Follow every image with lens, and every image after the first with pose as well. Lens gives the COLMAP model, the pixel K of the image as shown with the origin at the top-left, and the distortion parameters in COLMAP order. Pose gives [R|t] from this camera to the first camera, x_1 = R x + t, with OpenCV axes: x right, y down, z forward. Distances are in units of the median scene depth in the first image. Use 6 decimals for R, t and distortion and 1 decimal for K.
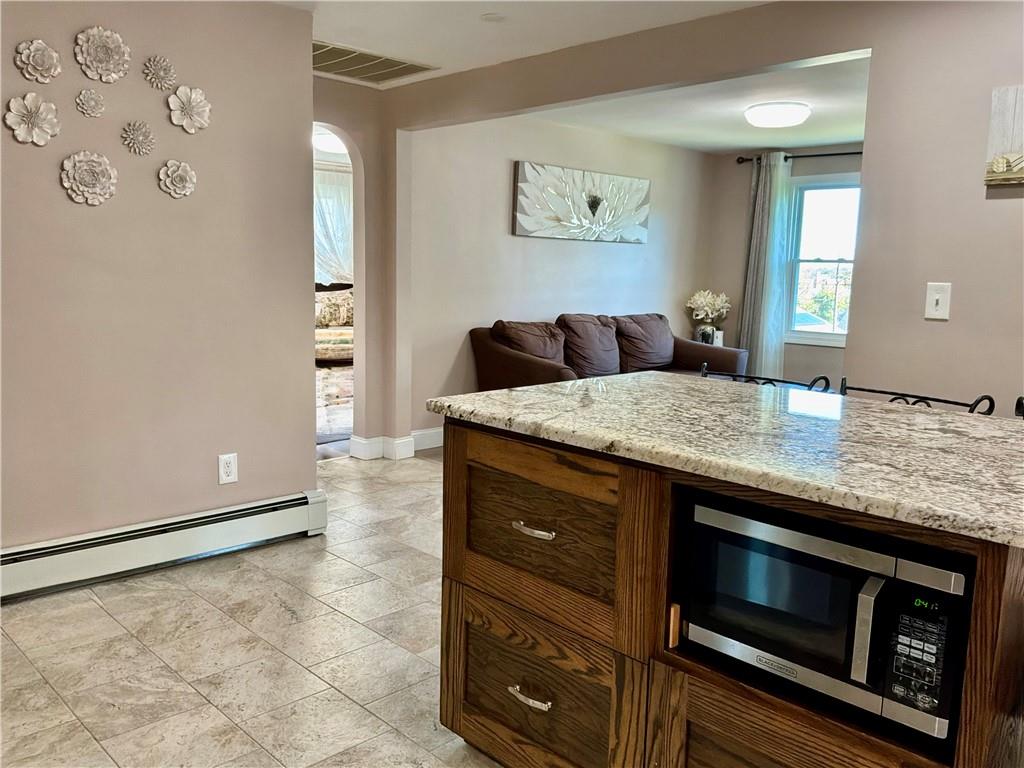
lens RADIAL K [[851.4, 0, 512.1], [0, 851.4, 382.7], [0, 0, 1]] dist [-0.009412, -0.006150]
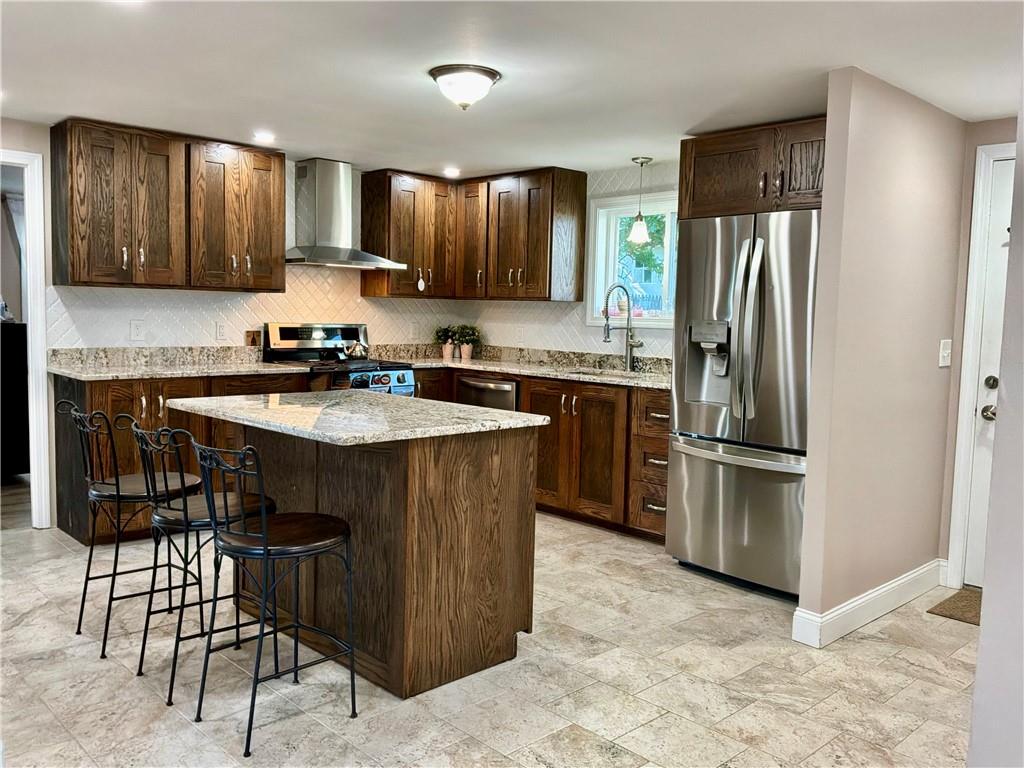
lens RADIAL K [[851.4, 0, 510.7], [0, 851.4, 382.4], [0, 0, 1]] dist [-0.009412, -0.006150]
pose [[-0.998918, -0.046485, 0.001235, -0.023400], [-0.045035, 0.973698, 0.223349, -0.314611], [-0.011585, 0.223052, -0.974738, 2.023828]]
